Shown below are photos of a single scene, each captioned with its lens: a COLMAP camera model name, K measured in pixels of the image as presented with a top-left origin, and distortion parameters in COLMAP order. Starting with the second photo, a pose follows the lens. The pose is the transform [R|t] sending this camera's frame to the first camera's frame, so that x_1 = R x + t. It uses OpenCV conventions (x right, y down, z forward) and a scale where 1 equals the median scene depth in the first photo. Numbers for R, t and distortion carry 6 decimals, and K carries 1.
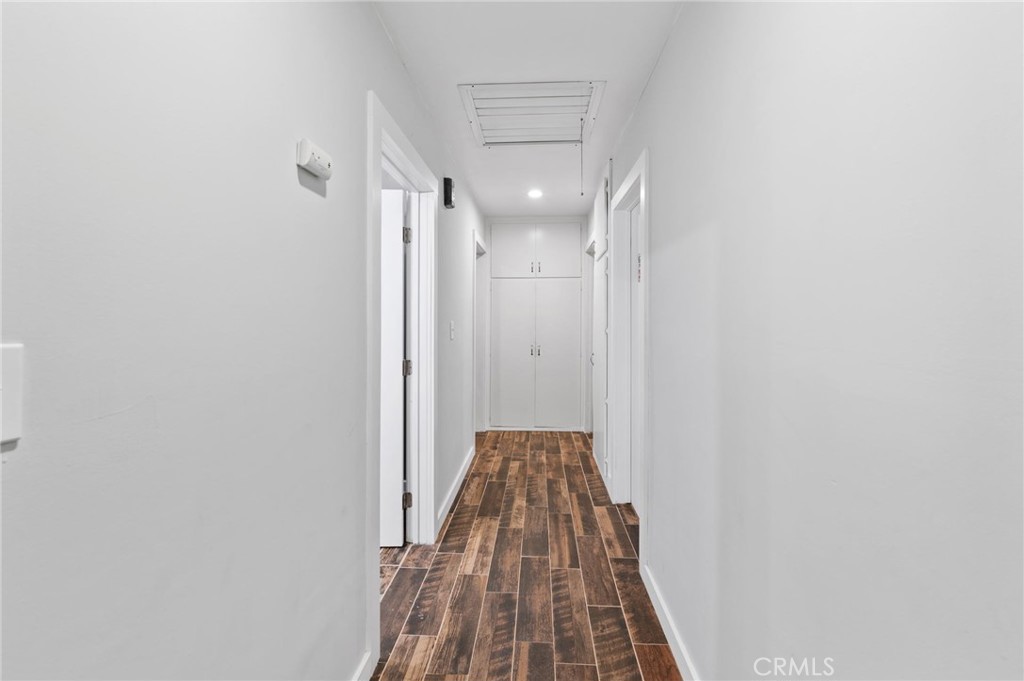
lens RADIAL K [[418.7, 0, 513.2], [0, 418.7, 324.8], [0, 0, 1]] dist [-0.001061, -0.000073]
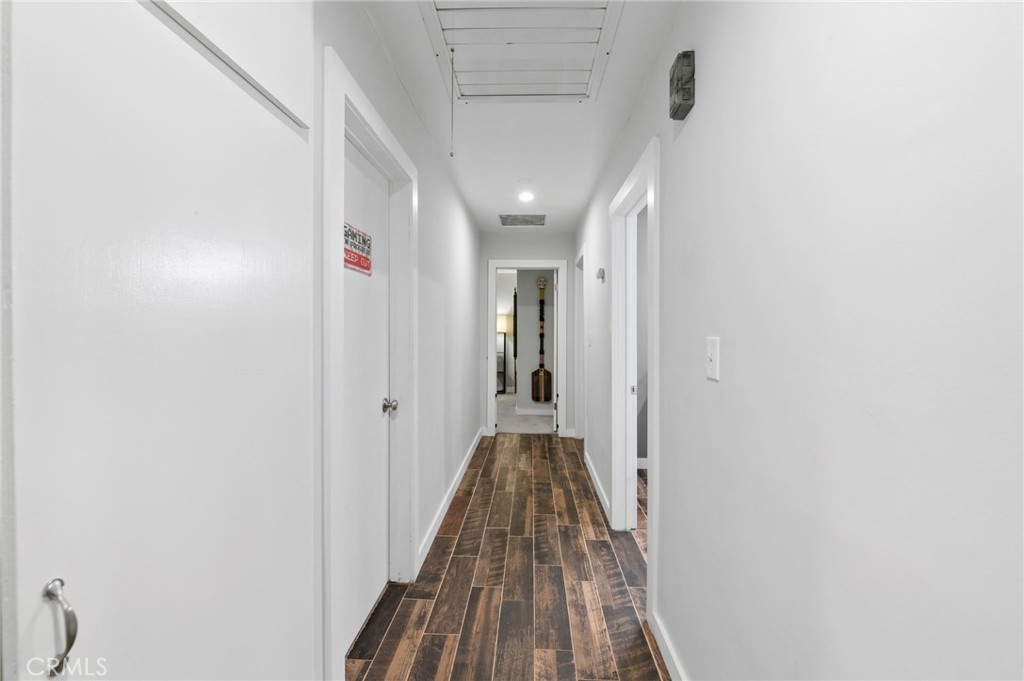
lens RADIAL K [[418.7, 0, 513.2], [0, 418.7, 324.8], [0, 0, 1]] dist [-0.001061, -0.000073]
pose [[-0.999856, -0.002889, -0.016707, 0.082676], [-0.002928, 0.999993, 0.002288, -0.027868], [0.016700, 0.002337, -0.999858, 1.967870]]
